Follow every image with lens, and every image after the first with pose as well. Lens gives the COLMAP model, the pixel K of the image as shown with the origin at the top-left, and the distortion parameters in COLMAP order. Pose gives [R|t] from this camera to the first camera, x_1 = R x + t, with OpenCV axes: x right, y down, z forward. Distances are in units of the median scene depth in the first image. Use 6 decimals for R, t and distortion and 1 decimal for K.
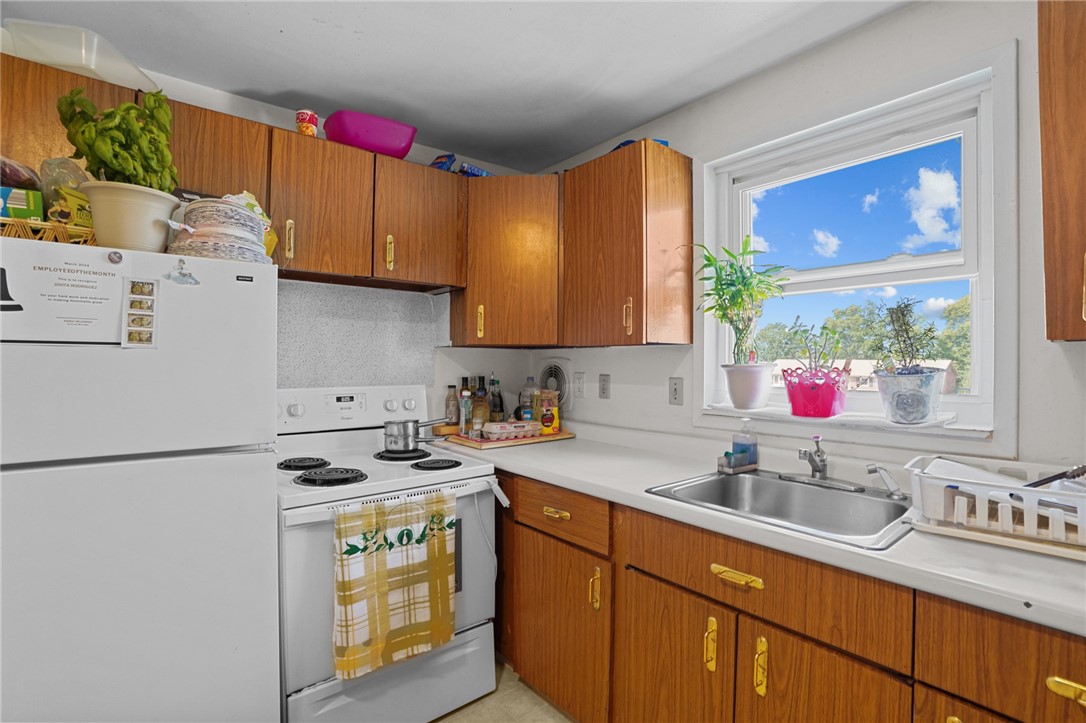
lens RADIAL K [[502.0, 0, 544.6], [0, 502.0, 361.8], [0, 0, 1]] dist [-0.070937, 0.025829]
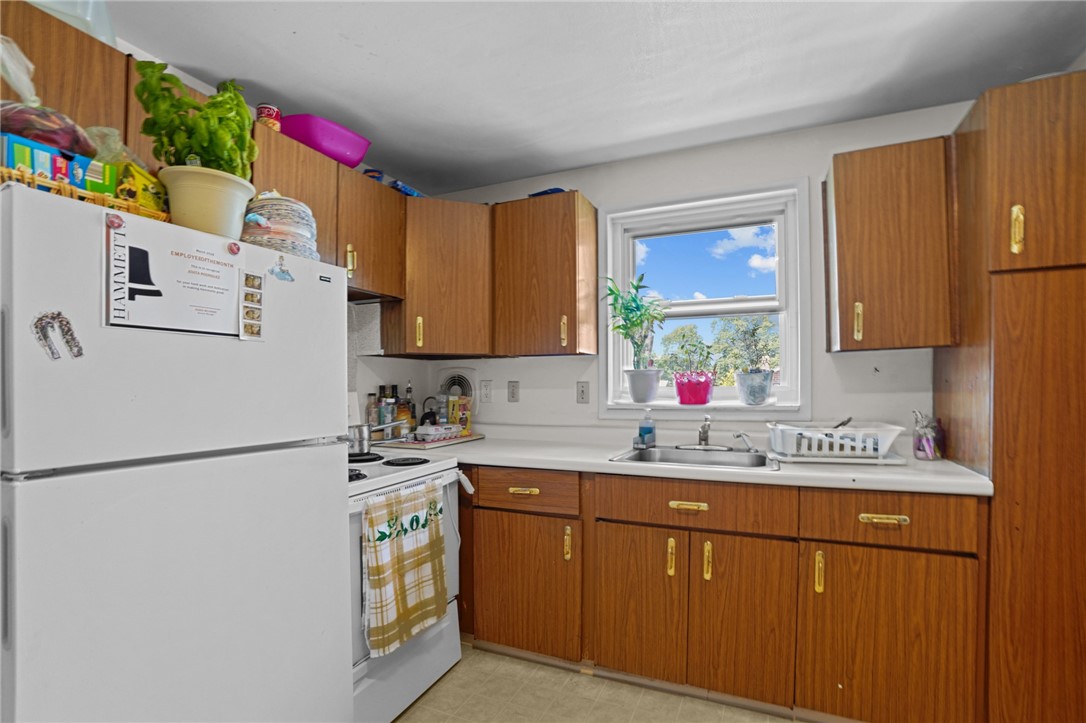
lens RADIAL K [[509.5, 0, 544.2], [0, 509.5, 387.6], [0, 0, 1]] dist [-0.070379, 0.025146]
pose [[0.894803, -0.011837, 0.446305, -0.522152], [0.008424, 0.999918, 0.009630, 0.043858], [-0.446382, -0.004857, 0.894829, -0.135620]]
